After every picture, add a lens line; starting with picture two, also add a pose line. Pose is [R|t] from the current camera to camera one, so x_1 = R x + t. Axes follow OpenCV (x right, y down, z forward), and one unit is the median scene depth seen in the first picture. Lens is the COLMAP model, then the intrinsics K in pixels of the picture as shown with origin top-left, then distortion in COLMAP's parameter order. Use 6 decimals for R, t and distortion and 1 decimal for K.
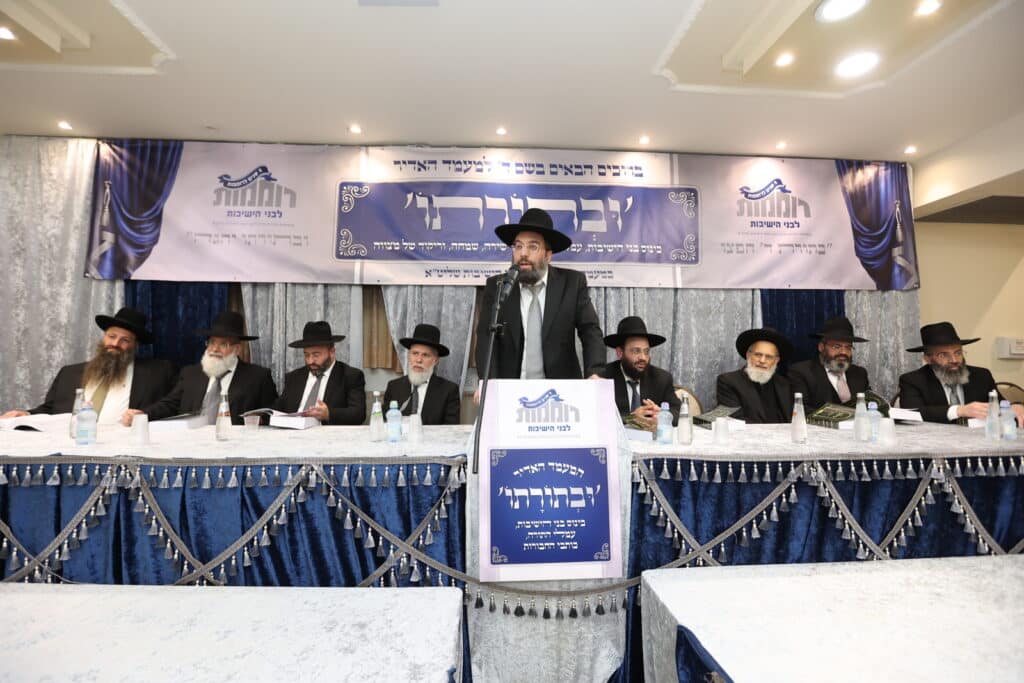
lens RADIAL K [[487.7, 0, 504.0], [0, 487.7, 342.7], [0, 0, 1]] dist [-0.060692, 0.031921]
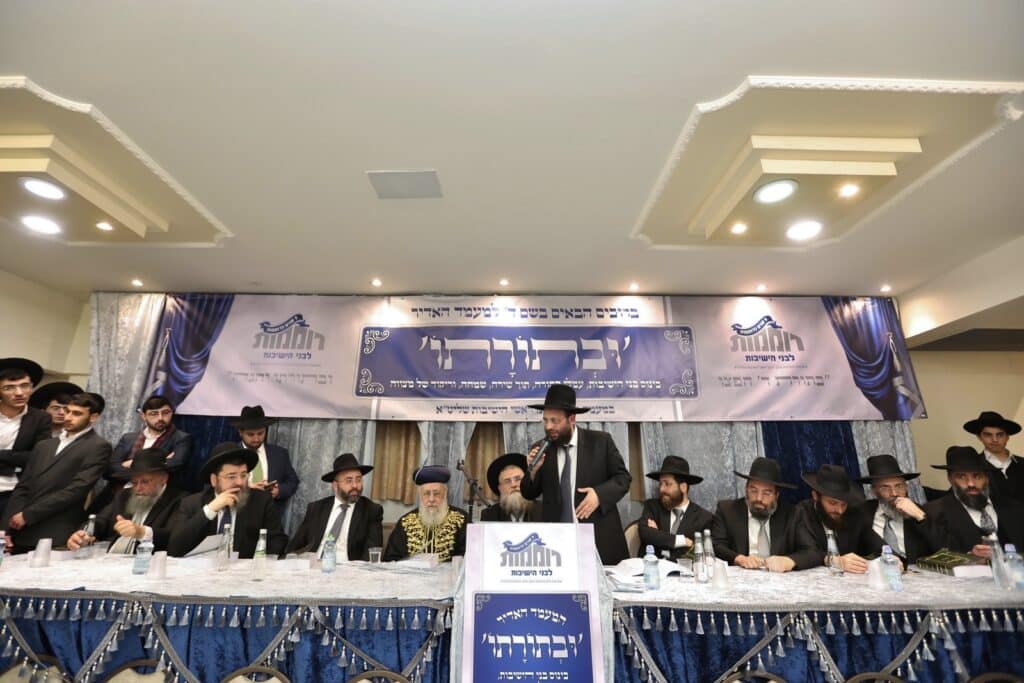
lens RADIAL K [[494.0, 0, 501.6], [0, 494.0, 332.7], [0, 0, 1]] dist [-0.060748, 0.030618]
pose [[0.997528, -0.015573, -0.068520, 0.058177], [-0.002391, 0.967045, -0.254594, -0.030579], [0.070227, 0.254128, 0.964618, -0.080068]]
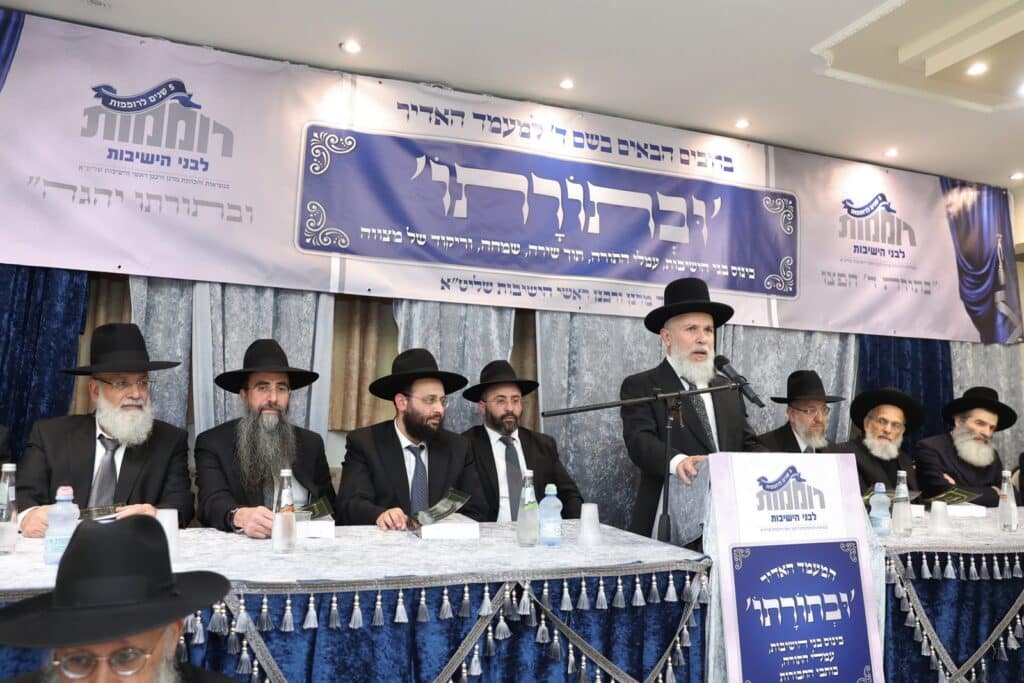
lens RADIAL K [[806.1, 0, 515.2], [0, 806.1, 346.7], [0, 0, 1]] dist [-0.105551, 0.124438]
pose [[0.952363, 0.048515, 0.301084, -0.383232], [-0.033199, 0.997891, -0.055780, -0.003600], [-0.303155, 0.043127, 0.951965, -0.033222]]
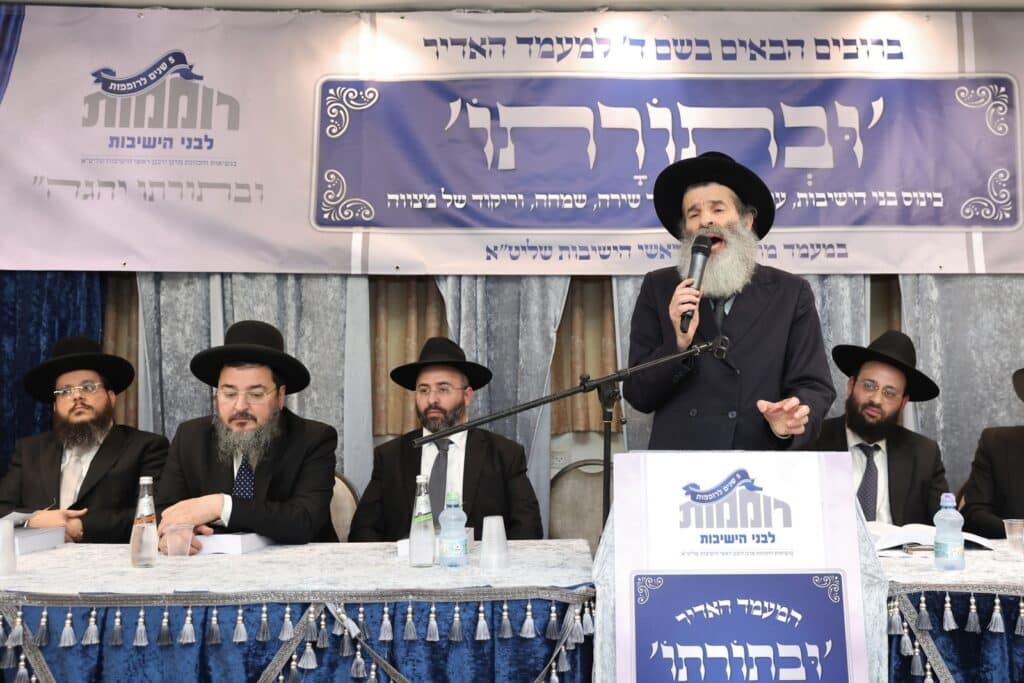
lens RADIAL K [[1068.4, 0, 565.1], [0, 1068.4, 322.8], [0, 0, 1]] dist [-0.012956, 0.045943]
pose [[0.999100, -0.009607, -0.041313, -0.029363], [0.007474, 0.998647, -0.051465, -0.006701], [0.041752, 0.051110, 0.997820, -0.142414]]
